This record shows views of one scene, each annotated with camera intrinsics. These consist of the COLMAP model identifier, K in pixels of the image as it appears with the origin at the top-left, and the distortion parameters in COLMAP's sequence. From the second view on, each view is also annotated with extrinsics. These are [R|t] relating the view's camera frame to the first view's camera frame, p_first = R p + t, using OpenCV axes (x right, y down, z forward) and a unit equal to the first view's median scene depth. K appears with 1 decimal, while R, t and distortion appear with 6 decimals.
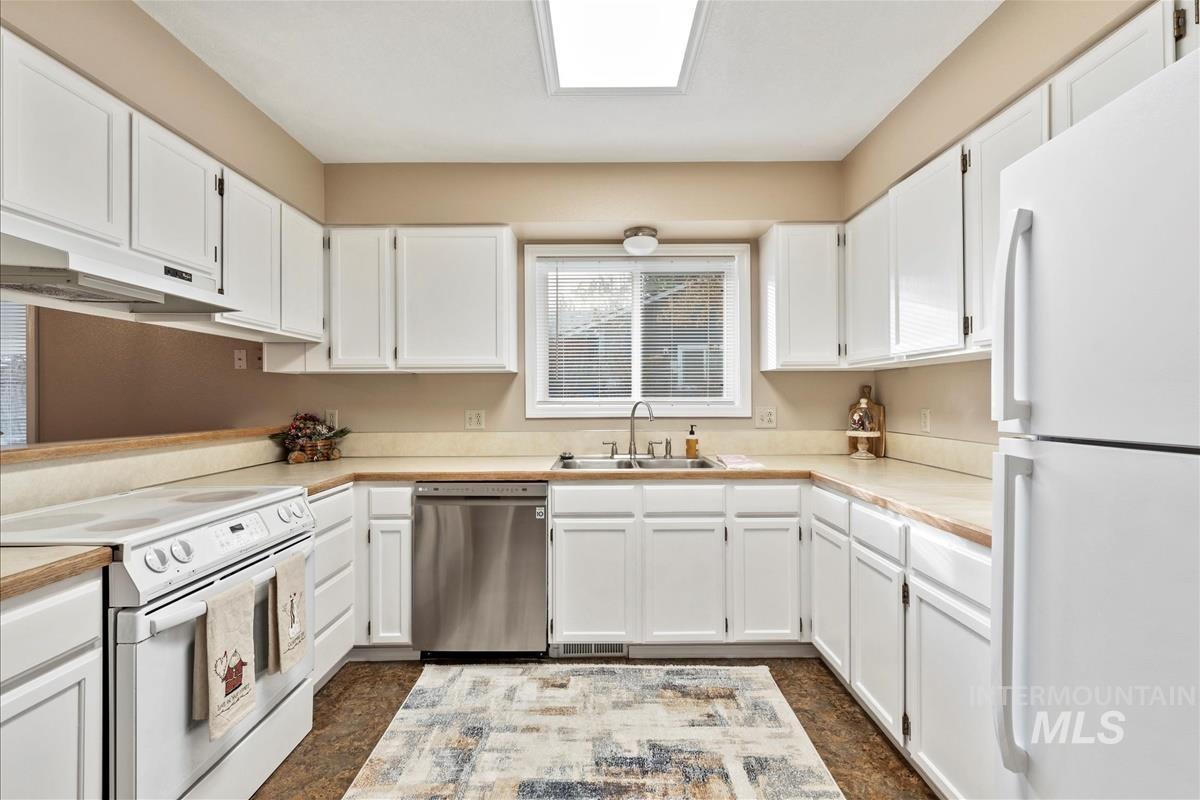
lens RADIAL K [[525.1, 0, 603.1], [0, 525.1, 395.4], [0, 0, 1]] dist [0.001825, -0.000733]
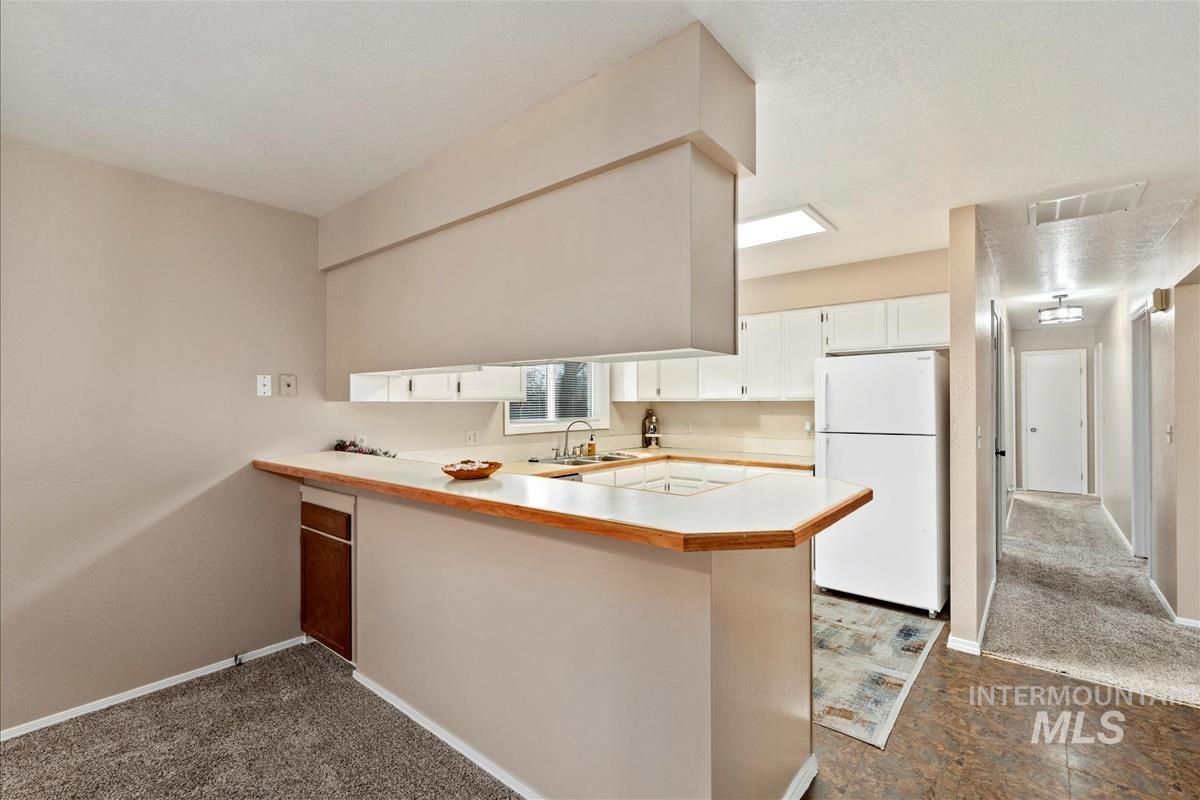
lens RADIAL K [[525.1, 0, 603.1], [0, 525.1, 395.4], [0, 0, 1]] dist [0.001825, -0.000733]
pose [[0.638484, 0.013647, 0.769514, -1.254857], [-0.005252, 0.999897, -0.013375, -0.051317], [-0.769618, 0.004498, 0.638489, -0.075403]]
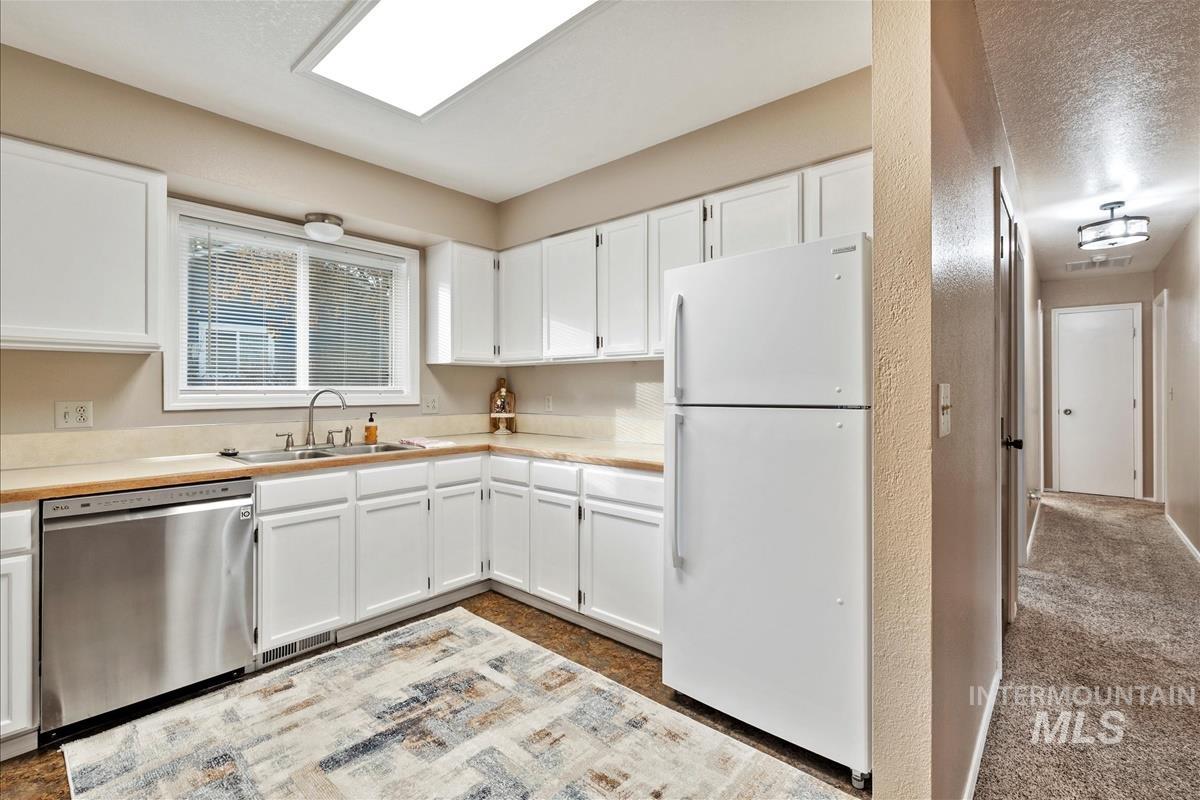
lens RADIAL K [[531.5, 0, 600.9], [0, 531.5, 384.2], [0, 0, 1]] dist [0.001705, -0.000204]
pose [[0.662601, 0.009584, 0.748911, -0.384605], [-0.005627, 0.999954, -0.007818, 0.006142], [-0.748951, 0.000966, 0.662624, -0.060619]]
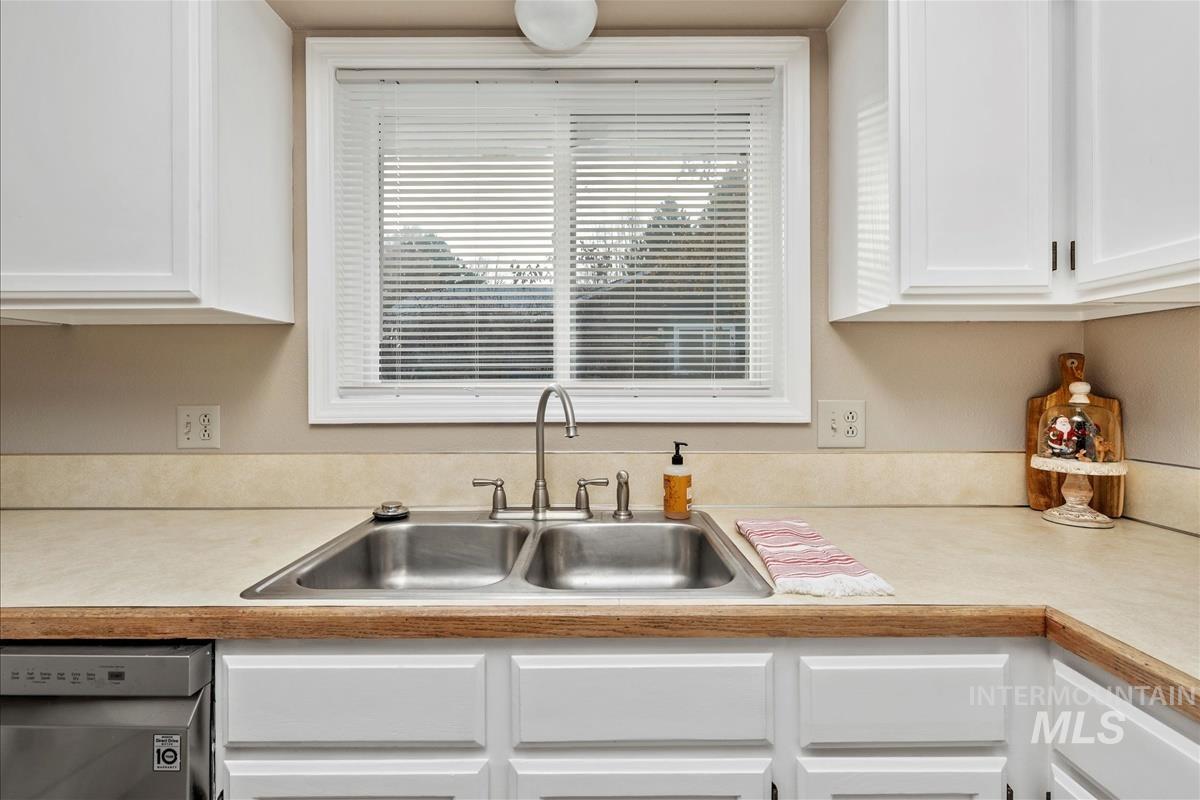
lens RADIAL K [[529.9, 0, 599.5], [0, 529.9, 385.8], [0, 0, 1]] dist [-0.000738, -0.000261]
pose [[0.999994, 0.002869, -0.001825, 0.124880], [-0.002857, 0.999977, 0.006210, 0.008410], [0.001843, -0.006205, 0.999979, 0.665671]]
